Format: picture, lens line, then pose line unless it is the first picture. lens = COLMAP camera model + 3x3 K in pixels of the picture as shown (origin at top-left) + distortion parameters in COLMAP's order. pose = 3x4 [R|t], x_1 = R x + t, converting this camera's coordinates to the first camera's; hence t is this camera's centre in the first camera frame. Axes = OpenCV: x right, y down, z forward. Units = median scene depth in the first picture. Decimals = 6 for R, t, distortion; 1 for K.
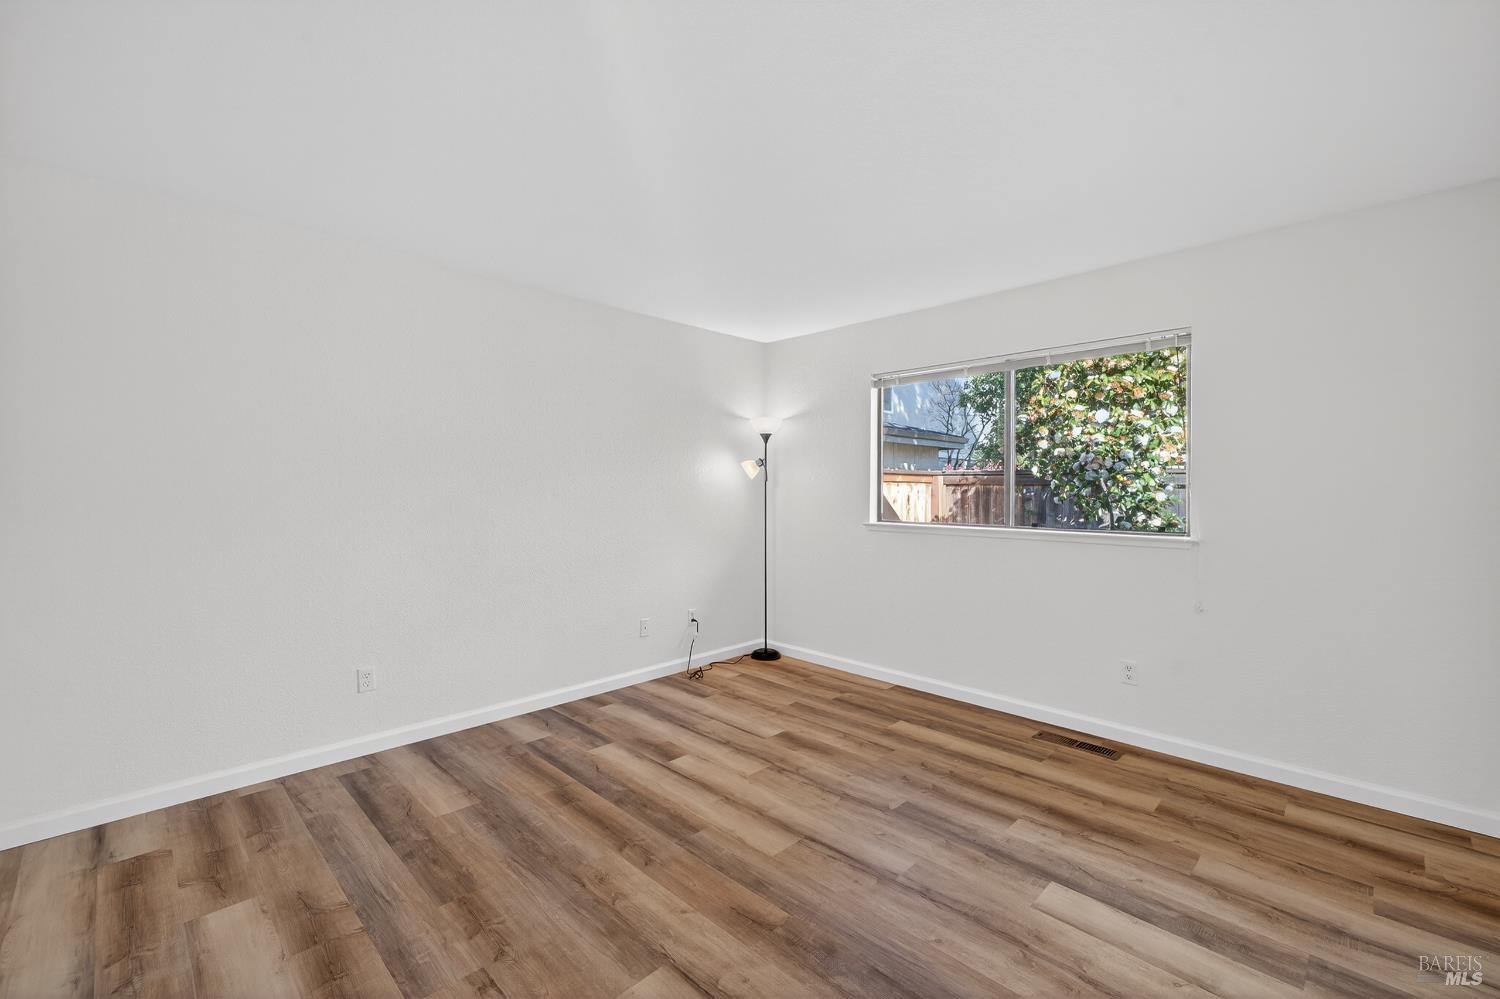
lens RADIAL K [[640.4, 0, 753.7], [0, 640.4, 485.8], [0, 0, 1]] dist [0.000996, 0.000032]
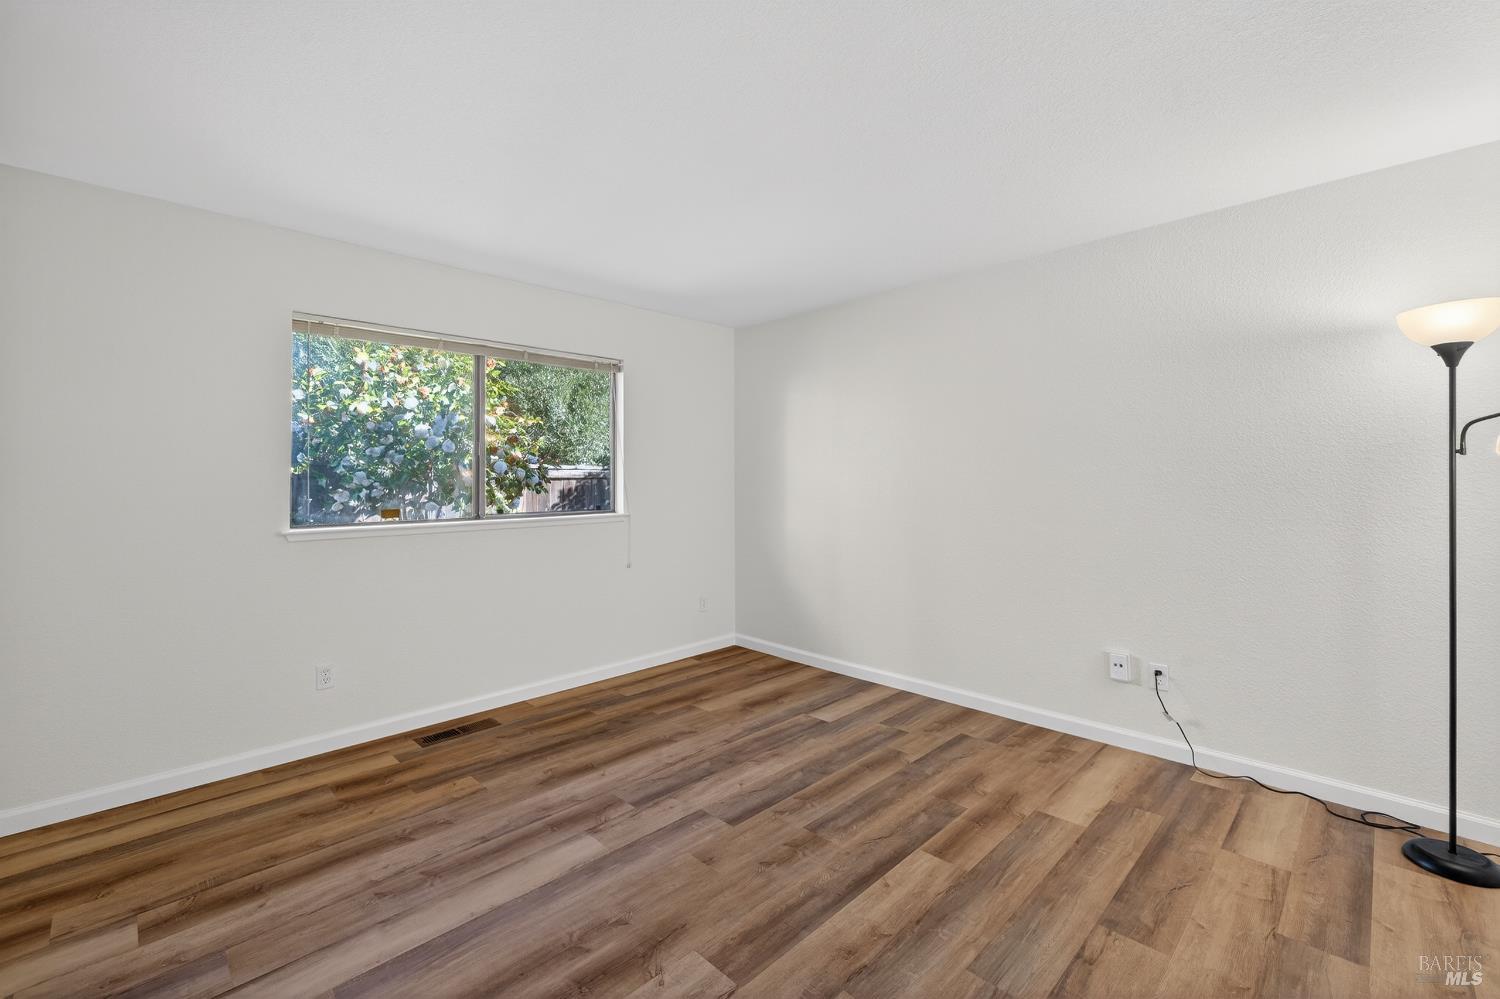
lens RADIAL K [[626.8, 0, 740.7], [0, 626.8, 486.6], [0, 0, 1]] dist [-0.000396, -0.000062]
pose [[-0.017652, 0.002457, -0.999841, 0.461038], [0.000673, 0.999997, 0.002445, 0.014549], [0.999844, -0.000629, -0.017653, 0.521608]]
